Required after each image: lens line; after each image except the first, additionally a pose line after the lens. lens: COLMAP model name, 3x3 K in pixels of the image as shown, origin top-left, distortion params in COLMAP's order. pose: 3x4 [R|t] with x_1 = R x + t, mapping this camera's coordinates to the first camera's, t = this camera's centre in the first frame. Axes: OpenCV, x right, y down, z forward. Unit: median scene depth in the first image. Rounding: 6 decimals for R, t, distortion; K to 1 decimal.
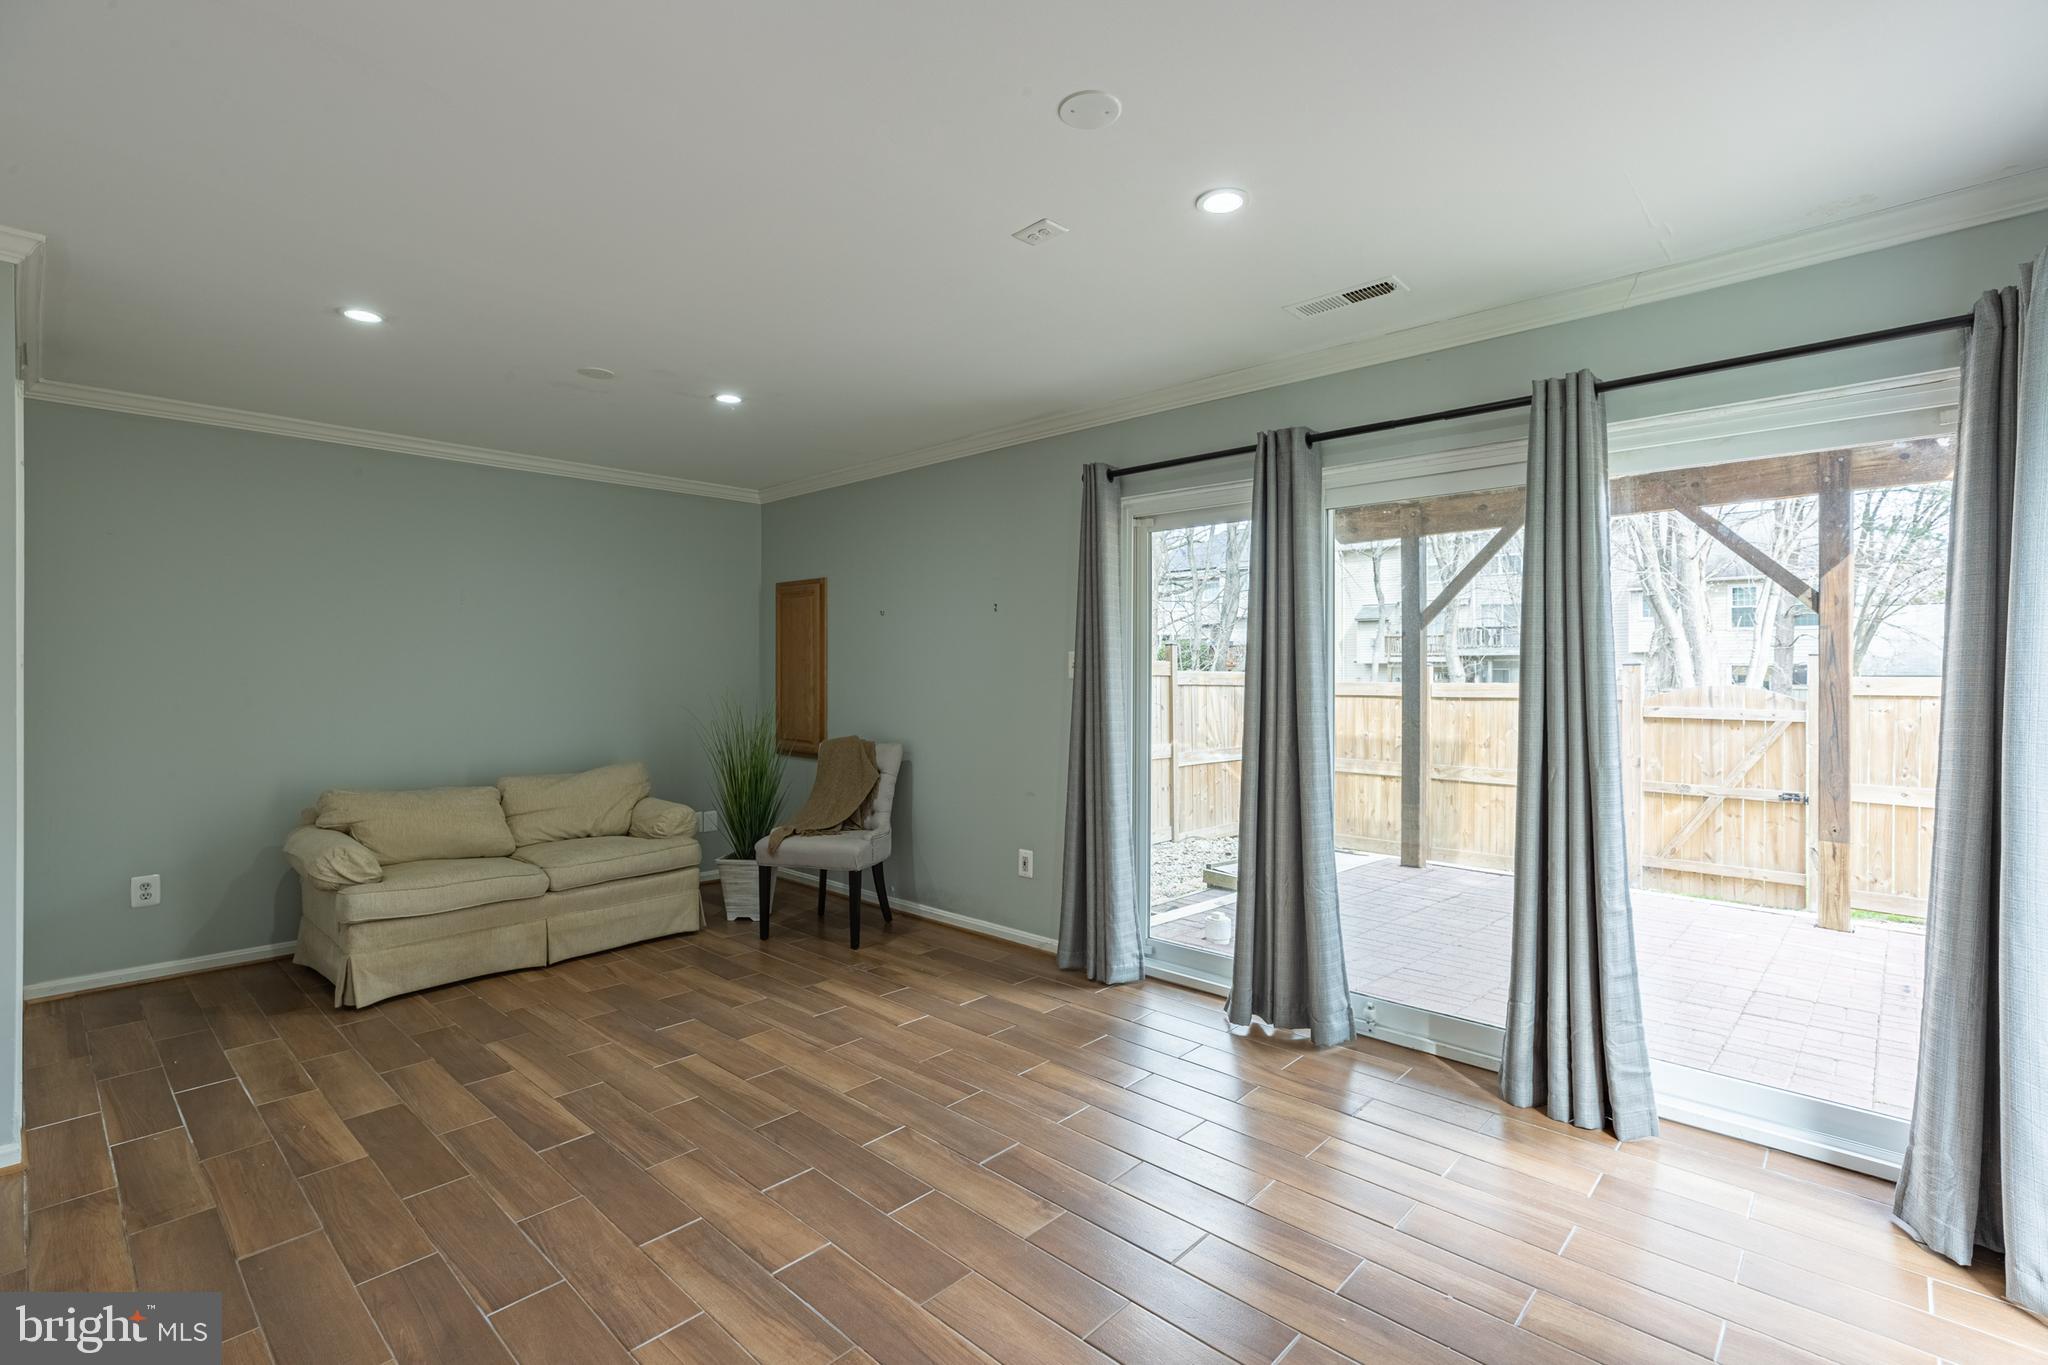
lens RADIAL K [[924.8, 0, 1026.4], [0, 924.8, 670.9], [0, 0, 1]] dist [-0.008681, 0.004280]
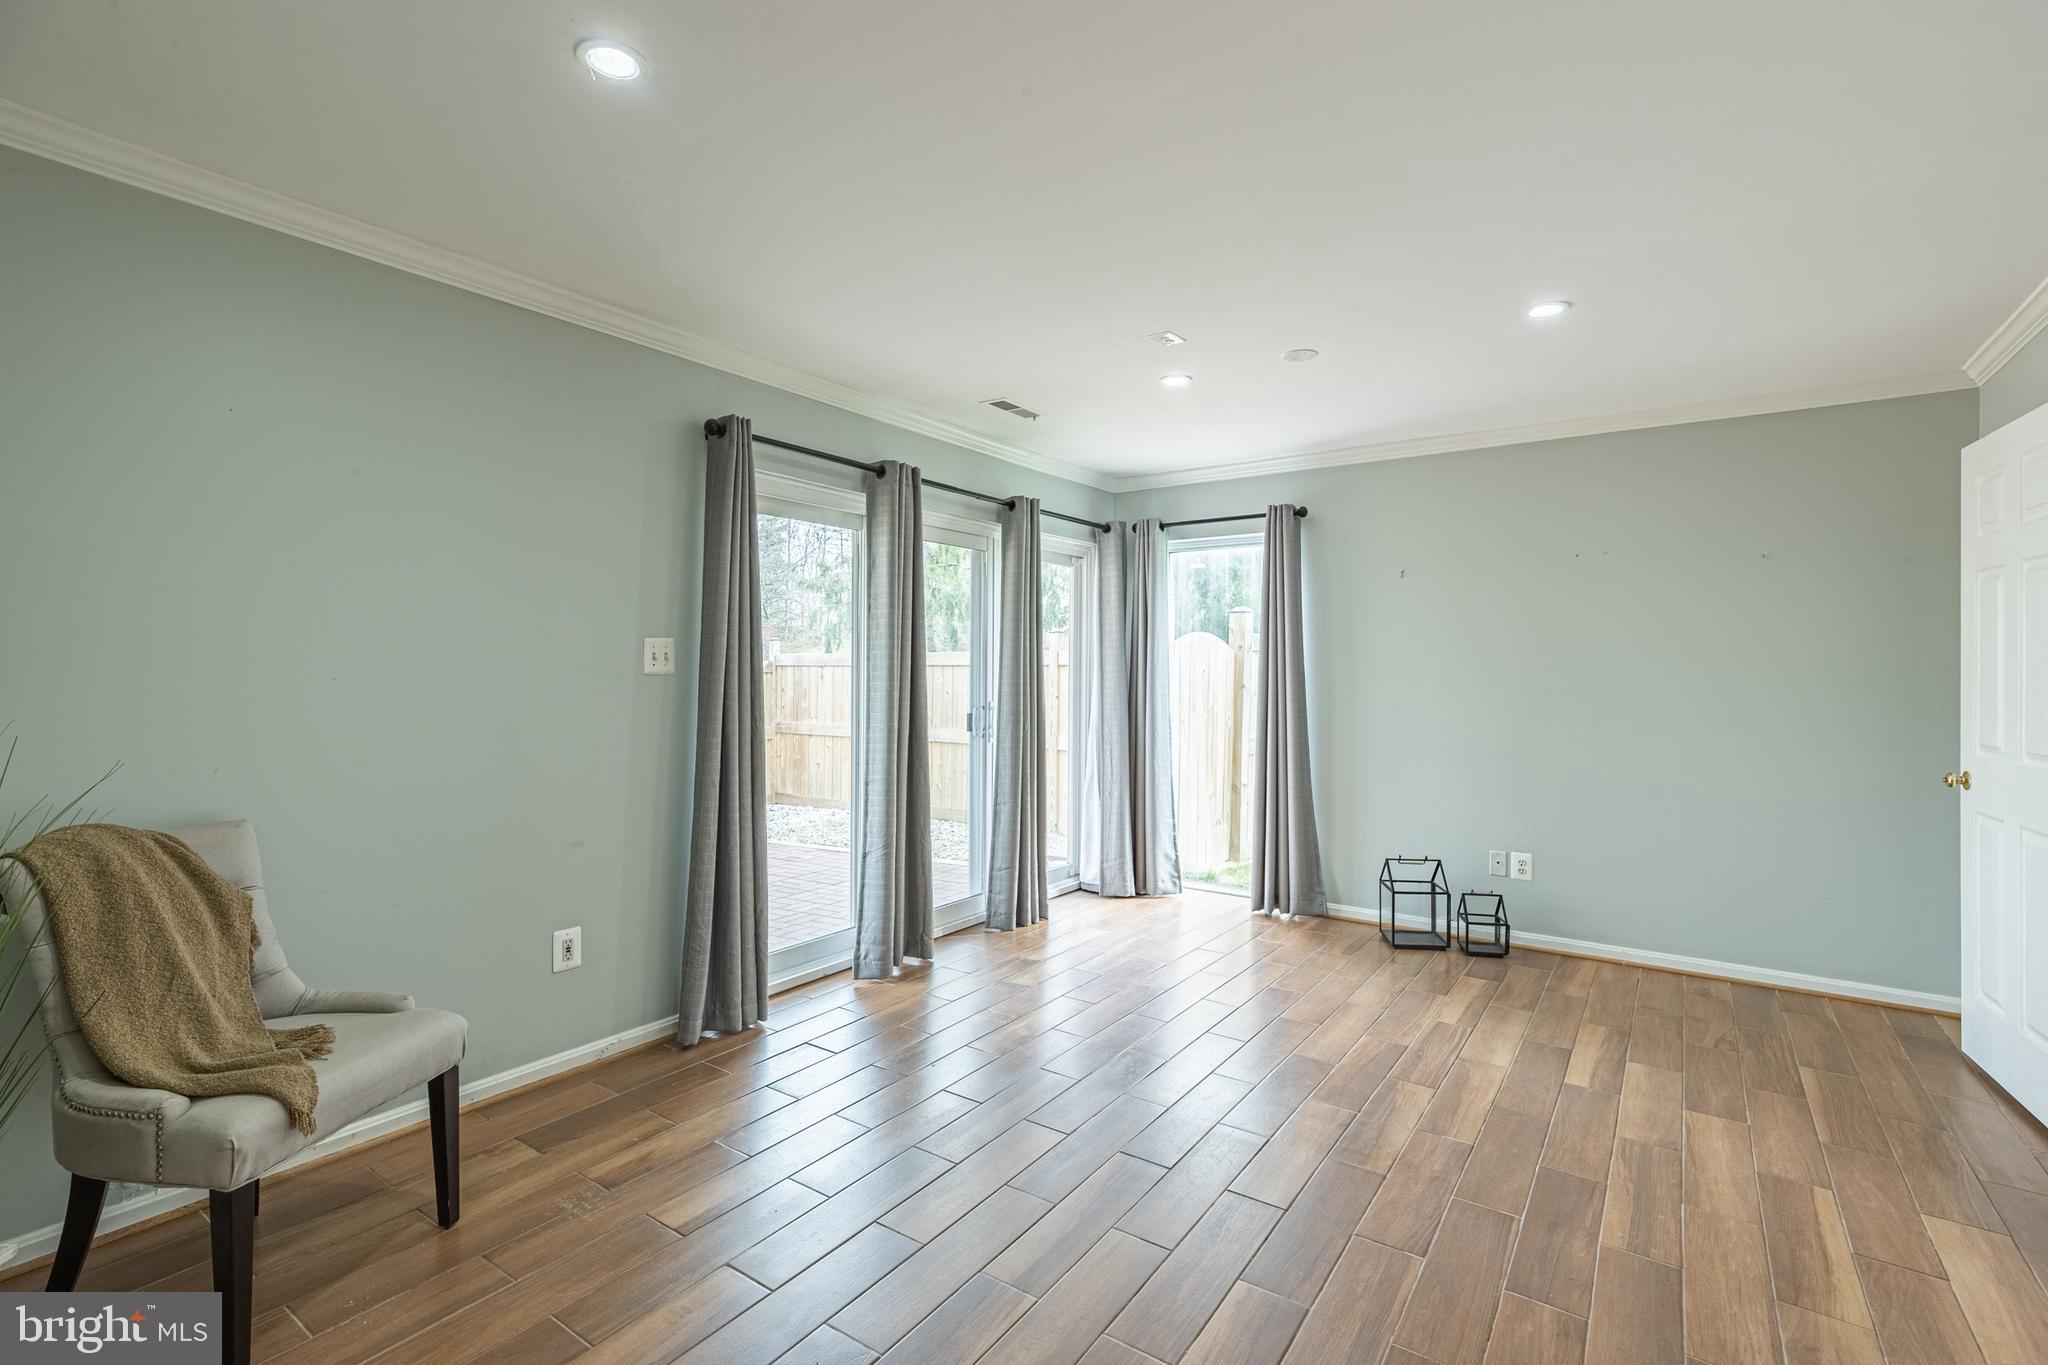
lens RADIAL K [[924.8, 0, 1026.4], [0, 924.8, 670.9], [0, 0, 1]] dist [-0.008681, 0.004280]
pose [[-0.133068, -0.000654, 0.991107, -0.848192], [-0.009503, 0.999955, -0.000616, 0.004100], [-0.991061, -0.009500, -0.133068, 0.910140]]
